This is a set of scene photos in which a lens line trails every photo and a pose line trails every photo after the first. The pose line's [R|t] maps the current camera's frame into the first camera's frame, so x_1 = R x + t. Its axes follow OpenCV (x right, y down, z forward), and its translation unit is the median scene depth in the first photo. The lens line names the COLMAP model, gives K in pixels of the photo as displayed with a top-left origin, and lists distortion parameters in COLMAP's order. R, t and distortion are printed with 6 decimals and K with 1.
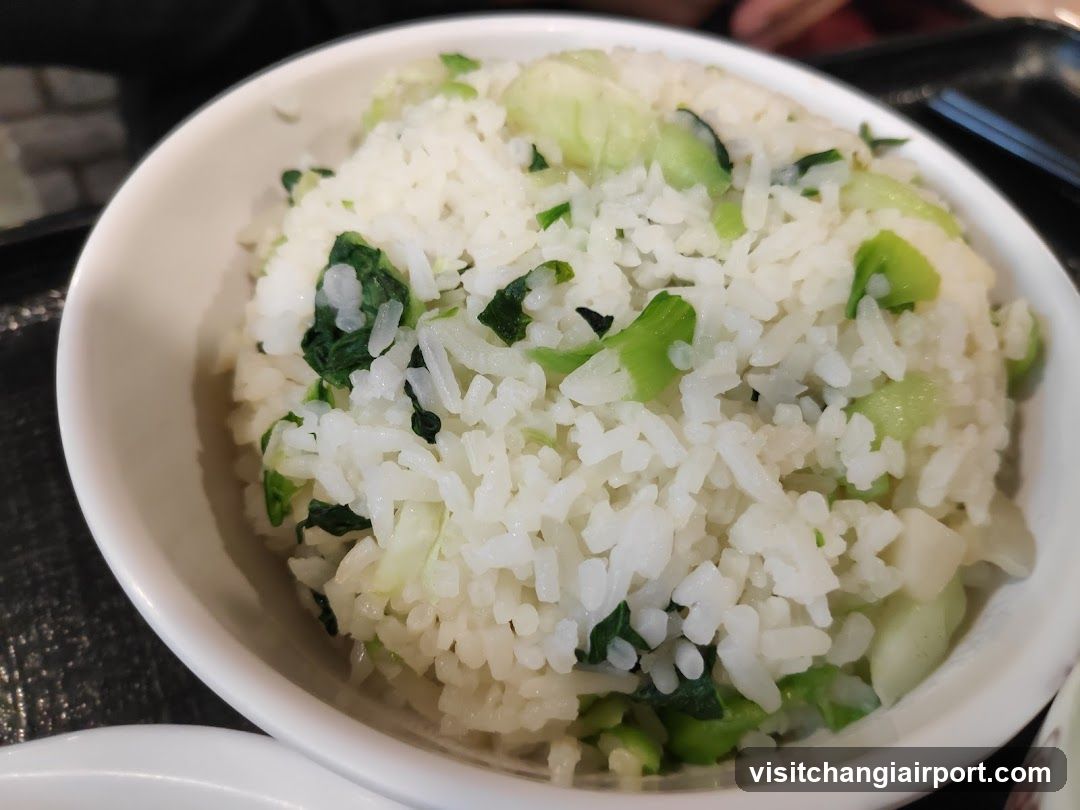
lens RADIAL K [[769.6, 0, 540.0], [0, 769.6, 405.0], [0, 0, 1]] dist [0.033564, -0.183885]
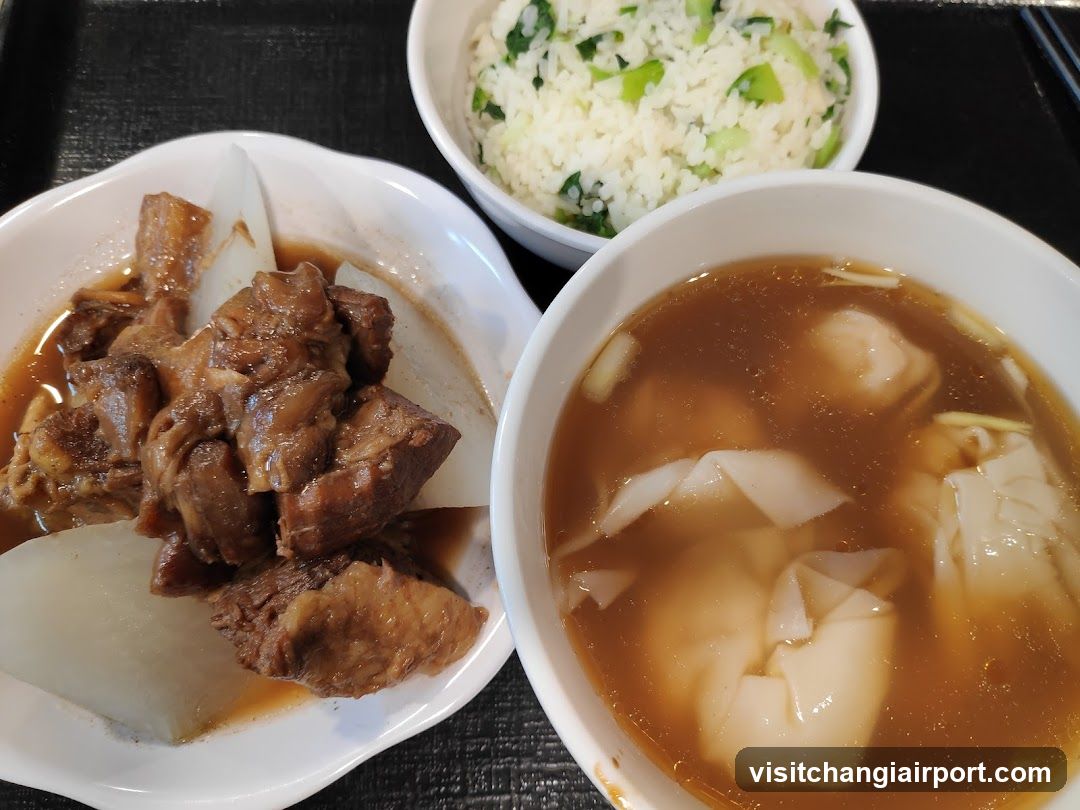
lens RADIAL K [[769.6, 0, 540.0], [0, 769.6, 405.0], [0, 0, 1]] dist [0.033564, -0.183885]
pose [[0.897129, 0.394207, -0.199401, 0.715365], [-0.321507, 0.892169, 0.317280, 0.154366], [0.302974, -0.220533, 0.927131, -1.430207]]
